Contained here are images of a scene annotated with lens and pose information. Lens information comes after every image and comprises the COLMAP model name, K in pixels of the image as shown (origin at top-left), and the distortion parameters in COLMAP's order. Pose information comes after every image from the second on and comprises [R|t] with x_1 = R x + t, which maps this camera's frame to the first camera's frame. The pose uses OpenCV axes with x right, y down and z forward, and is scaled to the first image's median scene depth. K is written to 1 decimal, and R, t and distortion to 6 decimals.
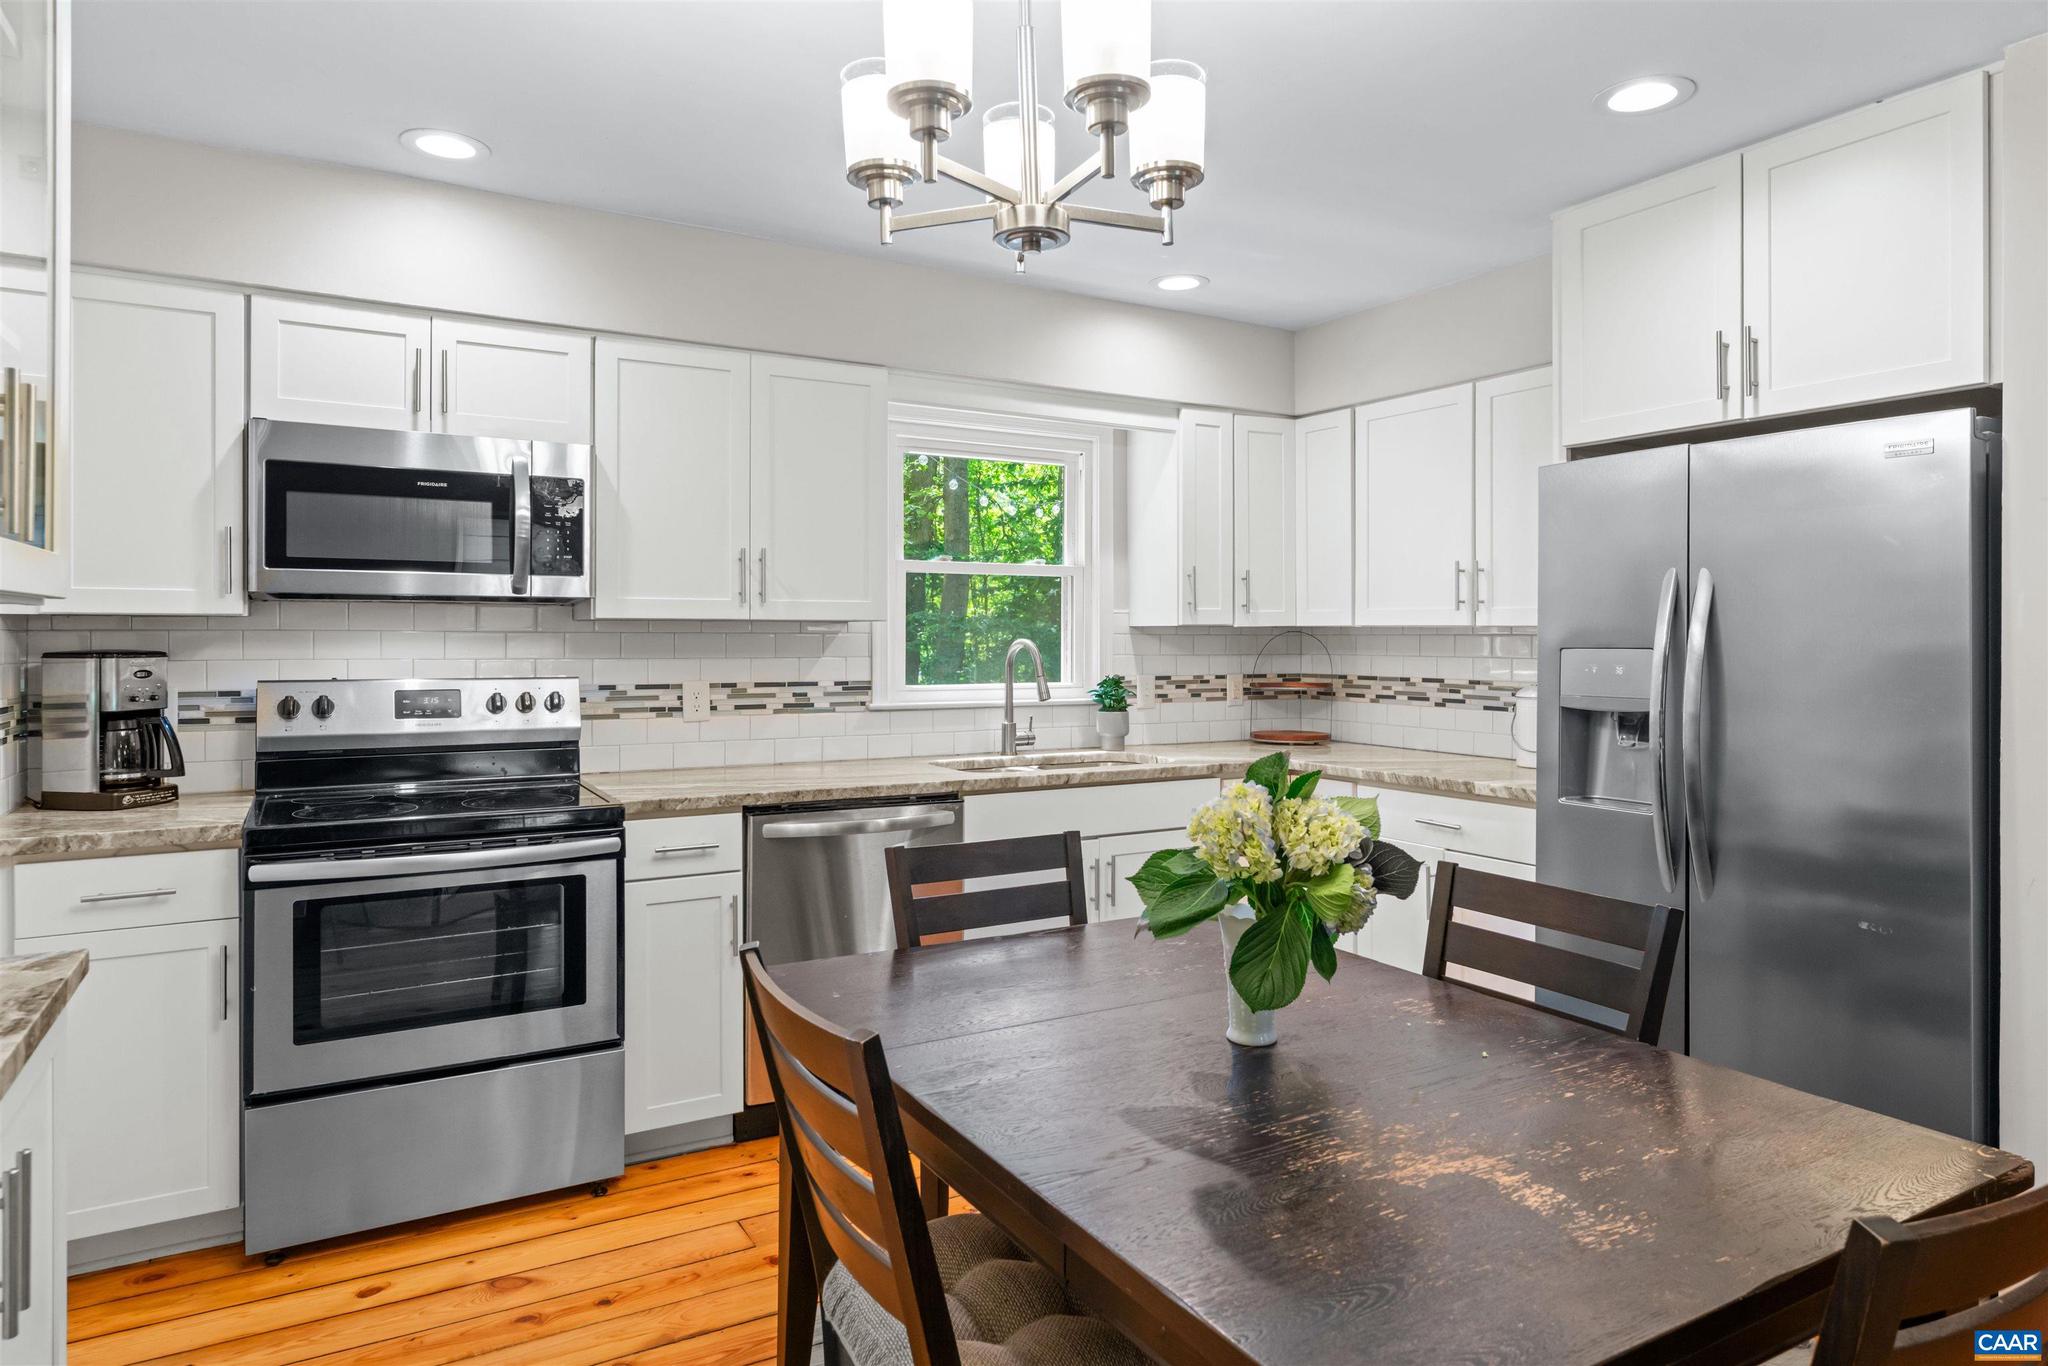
lens RADIAL K [[1228.2, 0, 1024.2], [0, 1228.2, 668.1], [0, 0, 1]] dist [0.001166, 0.000442]
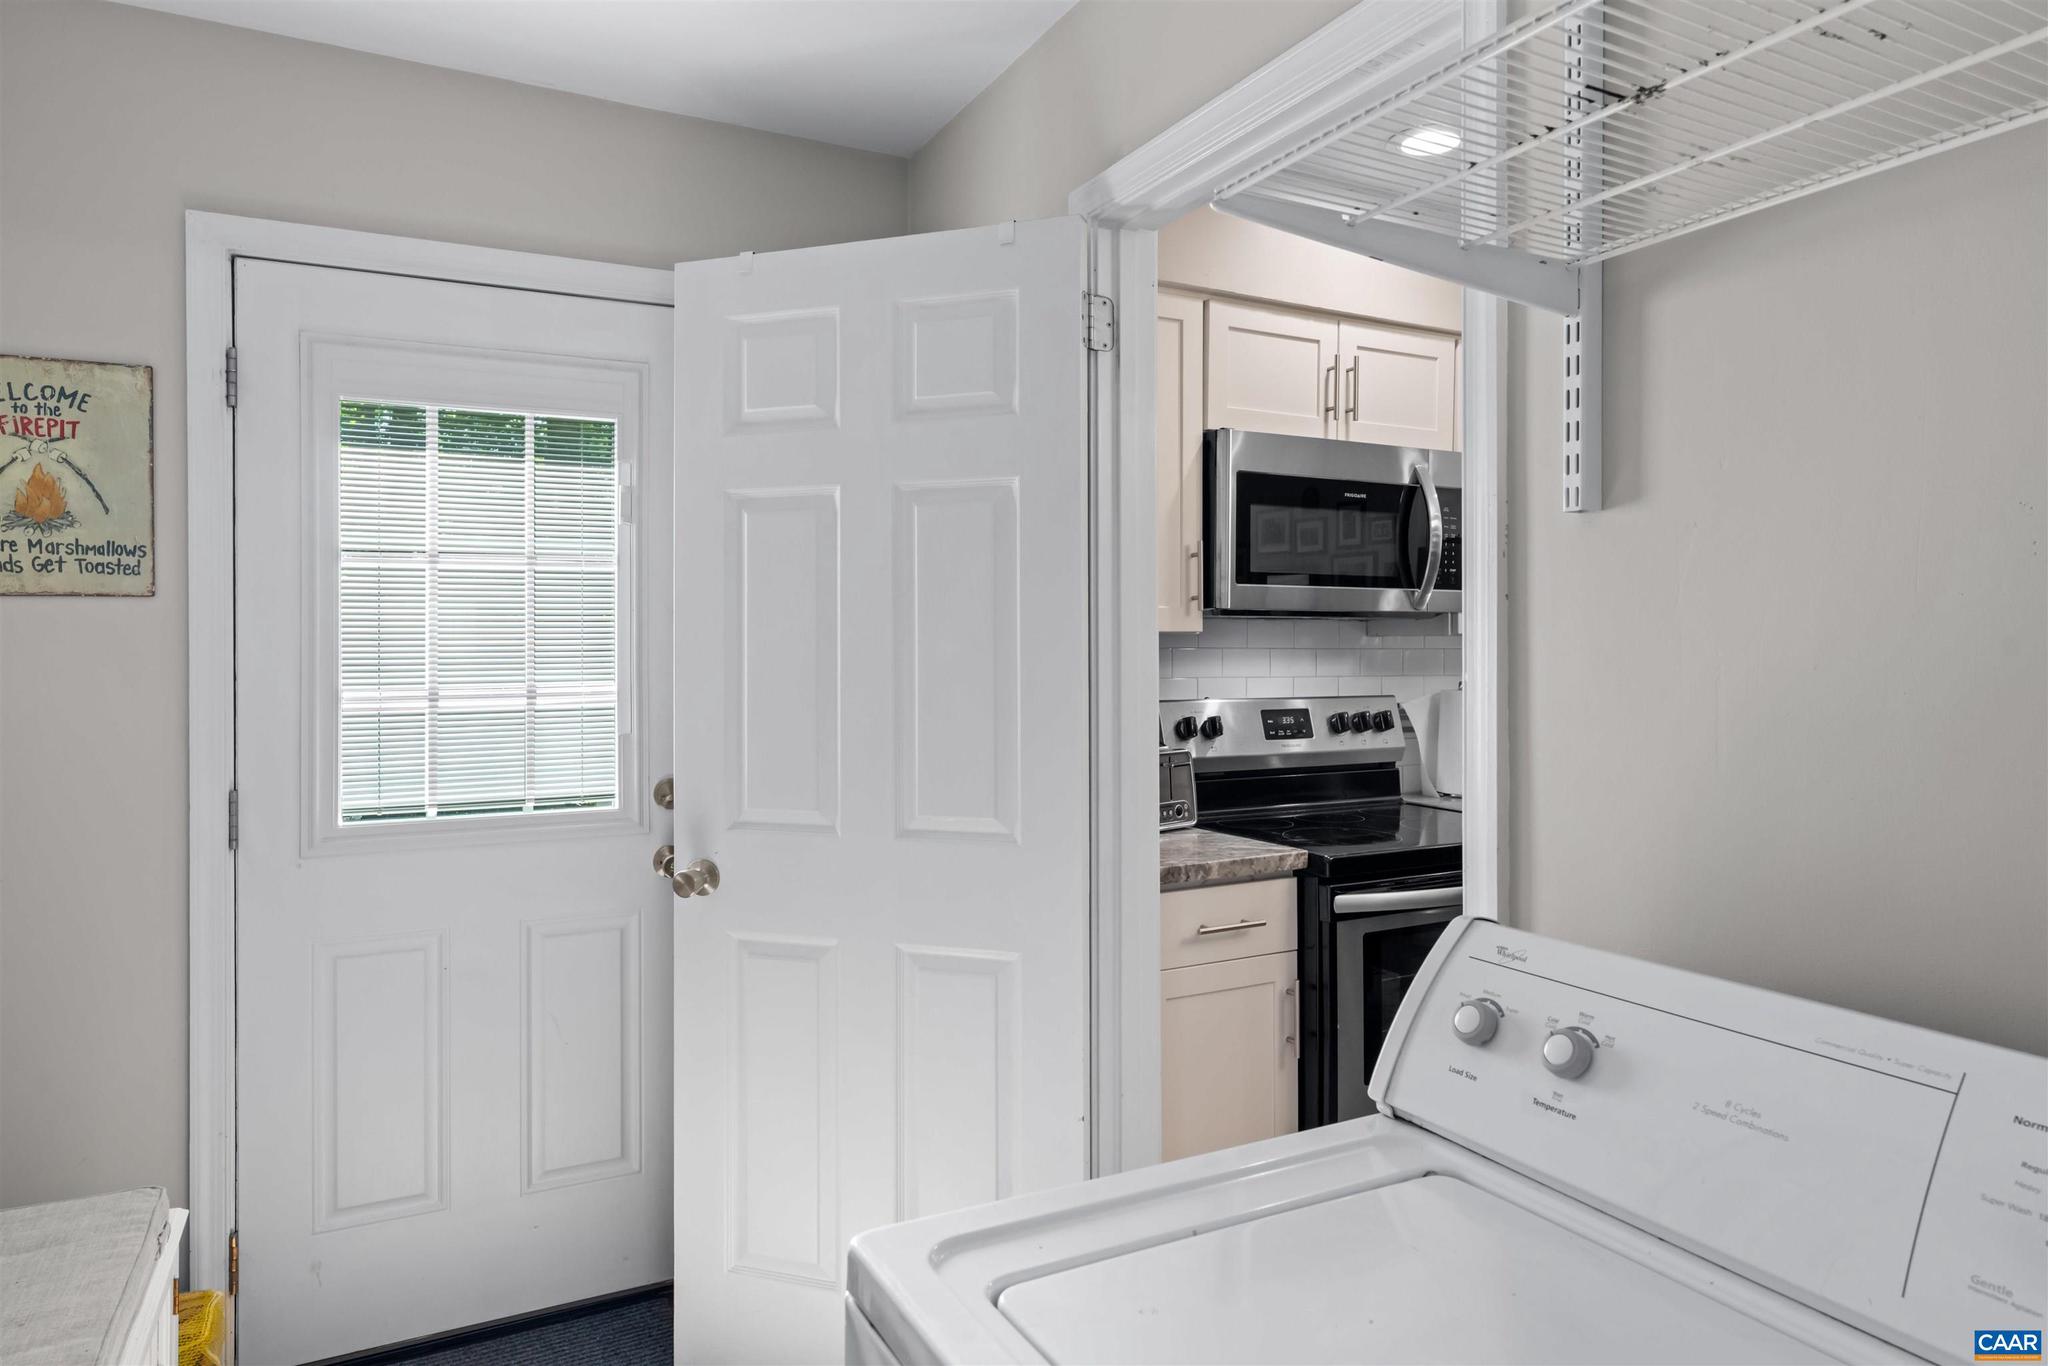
lens RADIAL K [[1228.2, 0, 1022.7], [0, 1228.2, 676.5], [0, 0, 1]] dist [0.001166, 0.000442]
pose [[0.999209, -0.004575, -0.039505, -0.738229], [0.004473, 0.999986, -0.002671, -0.007071], [0.039517, 0.002492, 0.999216, 0.032643]]
